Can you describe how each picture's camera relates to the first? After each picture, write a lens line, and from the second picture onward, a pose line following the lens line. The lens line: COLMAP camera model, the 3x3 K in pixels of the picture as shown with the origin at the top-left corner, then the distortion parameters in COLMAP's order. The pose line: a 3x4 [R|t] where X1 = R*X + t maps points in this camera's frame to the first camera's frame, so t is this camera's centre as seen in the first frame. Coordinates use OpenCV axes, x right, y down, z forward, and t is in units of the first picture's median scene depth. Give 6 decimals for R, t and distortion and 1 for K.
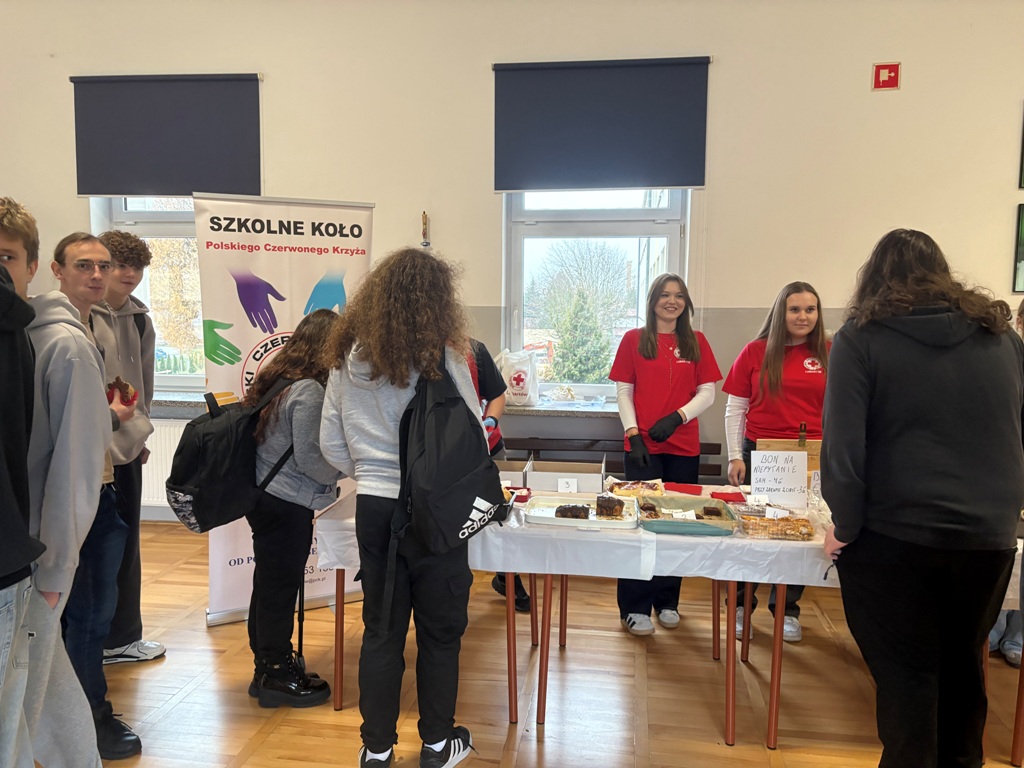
lens RADIAL K [[785.6, 0, 507.2], [0, 785.6, 385.5], [0, 0, 1]] dist [0.021620, 0.004139]
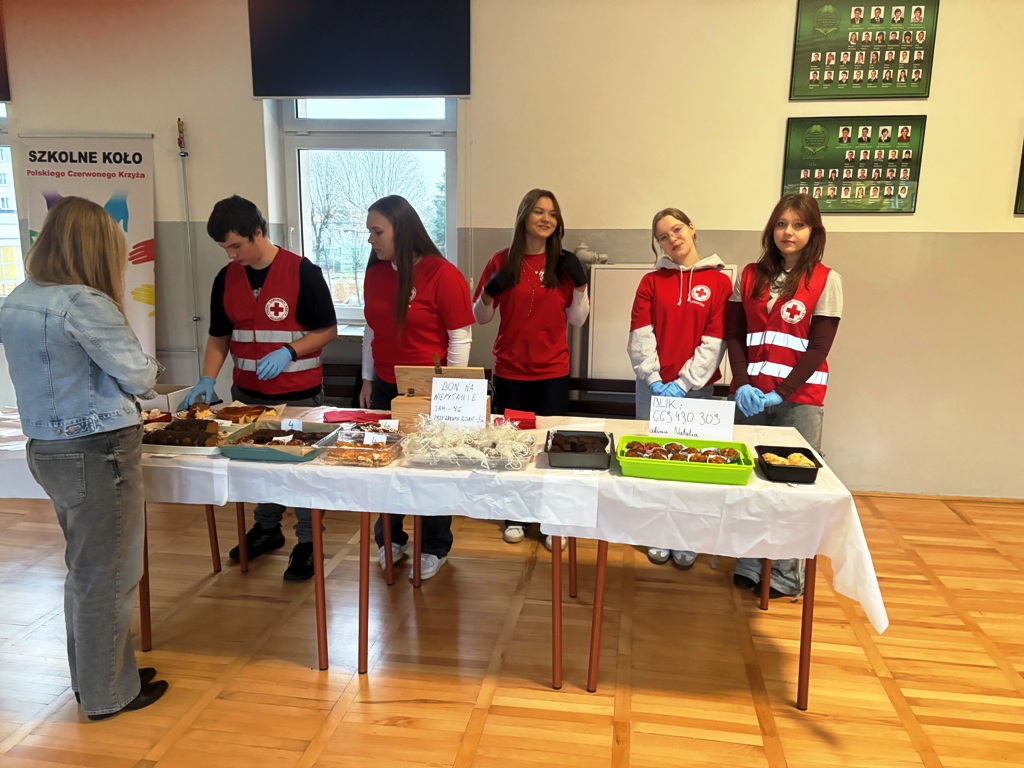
lens RADIAL K [[792.2, 0, 510.9], [0, 792.2, 390.0], [0, 0, 1]] dist [0.072028, -0.088046]
pose [[0.999910, 0.005303, 0.012295, 0.325142], [-0.006550, 0.994587, 0.103701, -0.003134], [-0.011679, -0.103772, 0.994533, 0.020180]]
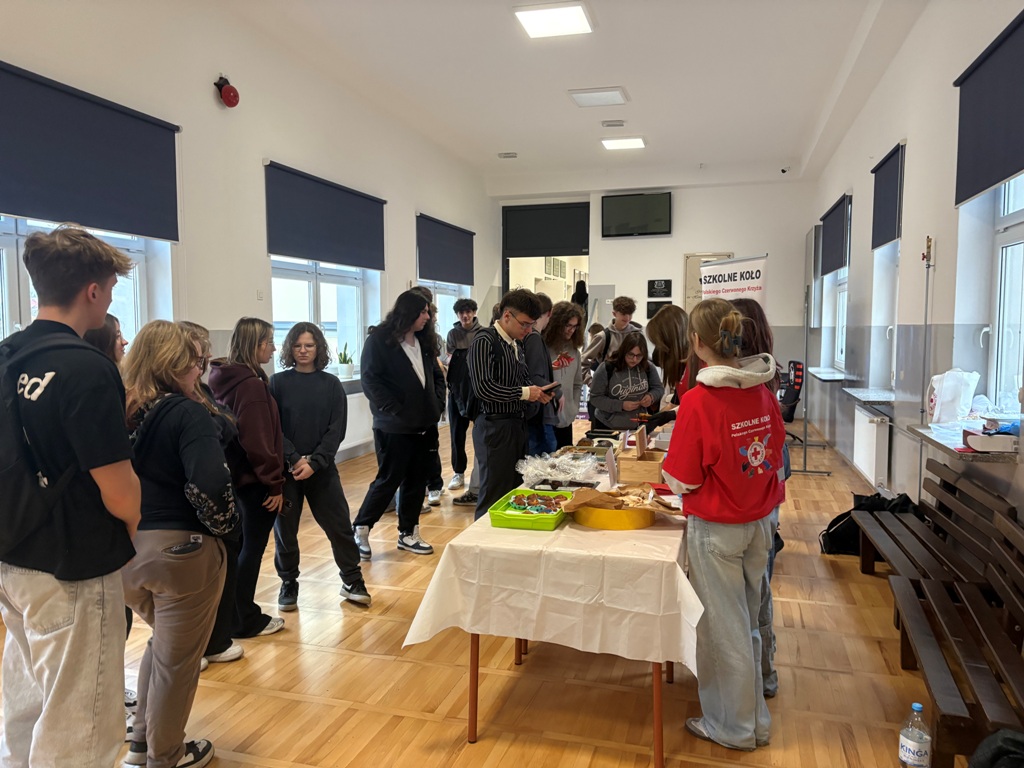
lens RADIAL K [[757.8, 0, 528.7], [0, 757.8, 381.7], [0, 0, 1]] dist [0.075663, -0.072944]
pose [[-0.102518, 0.066757, -0.992489, 1.292067], [-0.093144, 0.992718, 0.076393, -0.069010], [0.990361, 0.100276, -0.095553, 0.750638]]
